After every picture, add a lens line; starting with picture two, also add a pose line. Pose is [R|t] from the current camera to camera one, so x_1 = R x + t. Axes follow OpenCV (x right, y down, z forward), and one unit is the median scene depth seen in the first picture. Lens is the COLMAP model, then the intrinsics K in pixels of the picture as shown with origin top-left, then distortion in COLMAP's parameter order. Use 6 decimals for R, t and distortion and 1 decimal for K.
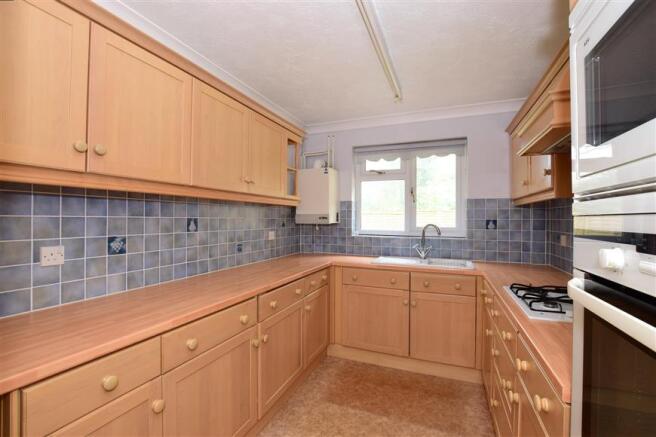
lens RADIAL K [[287.7, 0, 328.0], [0, 287.7, 218.5], [0, 0, 1]] dist [-0.032968, 0.000379]
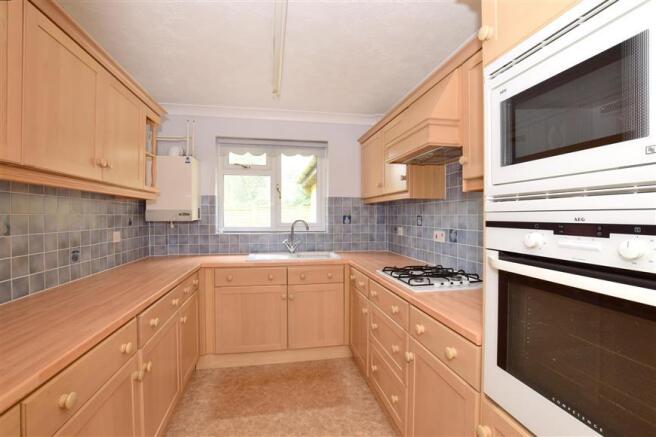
lens RADIAL K [[287.7, 0, 328.0], [0, 287.7, 218.5], [0, 0, 1]] dist [-0.032968, 0.000379]
pose [[0.843693, -0.009960, 0.536733, -0.138824], [0.003011, 0.999900, 0.013823, 0.000484], [-0.536817, -0.010046, 0.843639, 0.053612]]
